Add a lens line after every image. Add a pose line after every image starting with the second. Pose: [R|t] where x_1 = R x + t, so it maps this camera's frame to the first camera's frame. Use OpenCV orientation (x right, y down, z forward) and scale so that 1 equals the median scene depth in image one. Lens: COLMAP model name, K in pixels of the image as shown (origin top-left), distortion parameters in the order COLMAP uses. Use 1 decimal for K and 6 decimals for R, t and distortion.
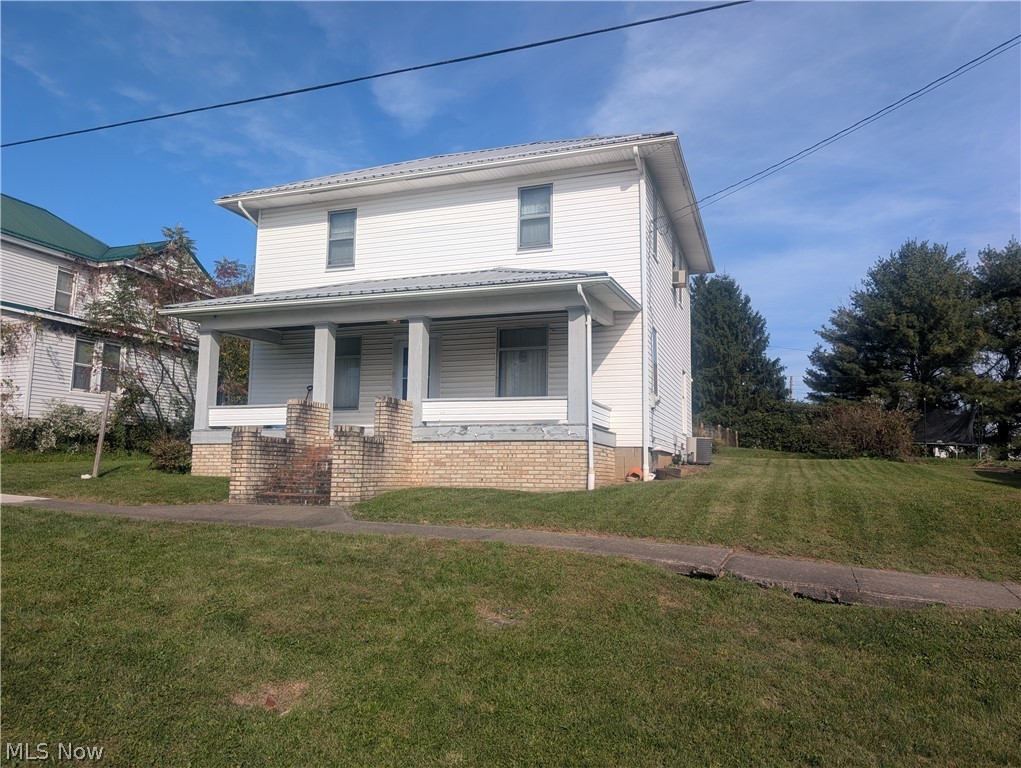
lens RADIAL K [[733.4, 0, 510.6], [0, 733.4, 388.7], [0, 0, 1]] dist [0.033051, -0.024938]
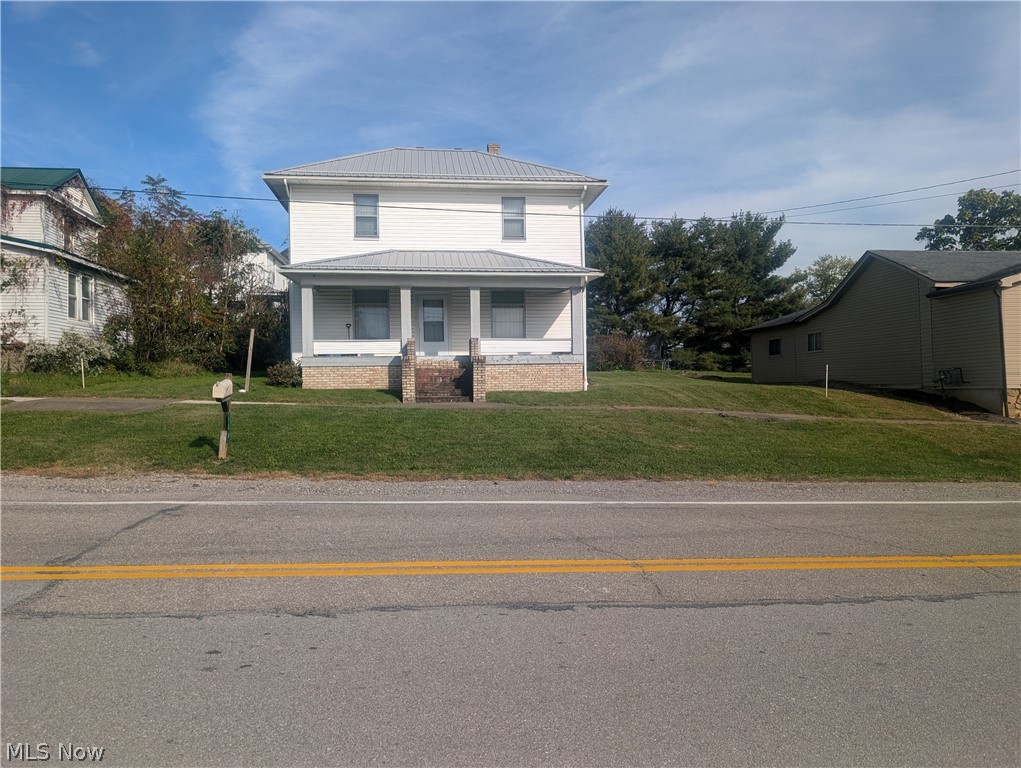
lens RADIAL K [[733.4, 0, 515.0], [0, 733.4, 391.7], [0, 0, 1]] dist [0.033051, -0.024938]
pose [[0.891403, -0.026128, 0.452457, -0.668929], [-0.028099, 0.993230, 0.112715, -0.045233], [-0.452339, -0.113188, 0.884634, -0.409666]]
